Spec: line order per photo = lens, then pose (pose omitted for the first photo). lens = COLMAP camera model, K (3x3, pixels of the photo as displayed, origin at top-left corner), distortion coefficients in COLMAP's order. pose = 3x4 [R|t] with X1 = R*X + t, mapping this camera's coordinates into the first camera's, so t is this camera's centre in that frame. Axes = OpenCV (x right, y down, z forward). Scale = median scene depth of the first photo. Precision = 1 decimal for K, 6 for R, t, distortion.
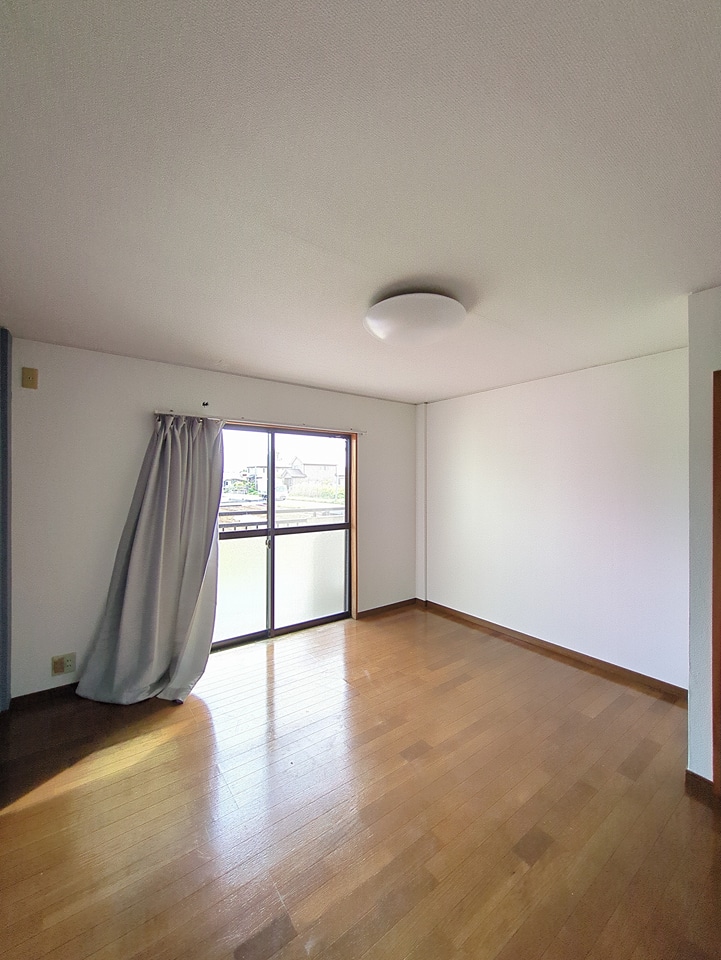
lens RADIAL K [[380.0, 0, 360.5], [0, 380.0, 480.0], [0, 0, 1]] dist [-0.003536, 0.000611]
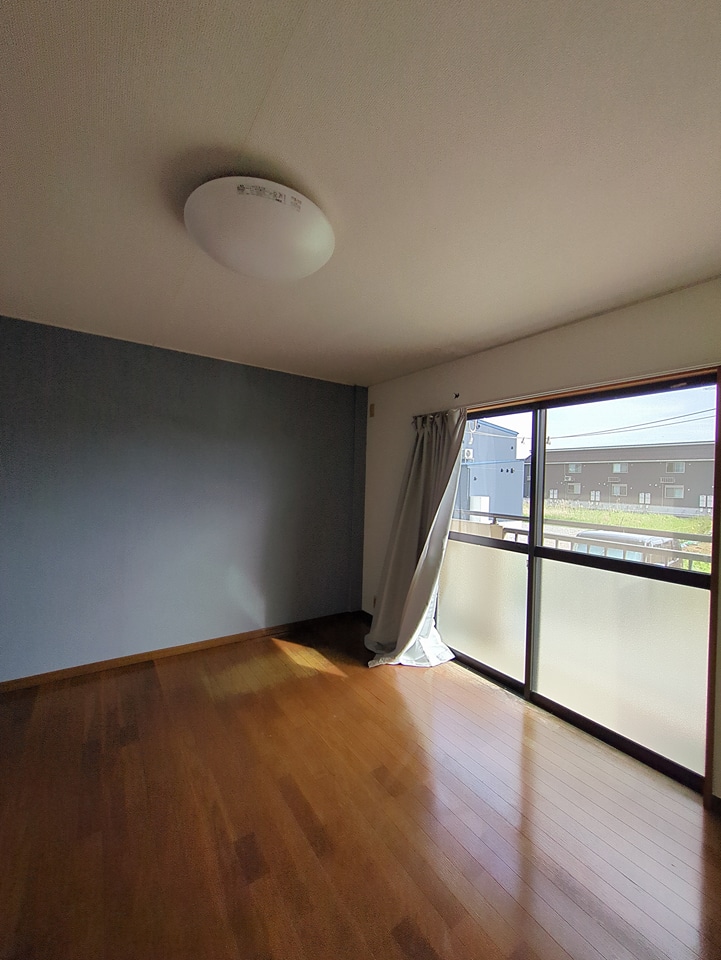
lens RADIAL K [[380.0, 0, 360.5], [0, 380.0, 480.0], [0, 0, 1]] dist [-0.003536, 0.000611]
pose [[-0.044676, -0.002755, -0.998998, 0.550512], [-0.022227, 0.999751, -0.001763, 0.017728], [0.998754, 0.022126, -0.044727, 0.811387]]
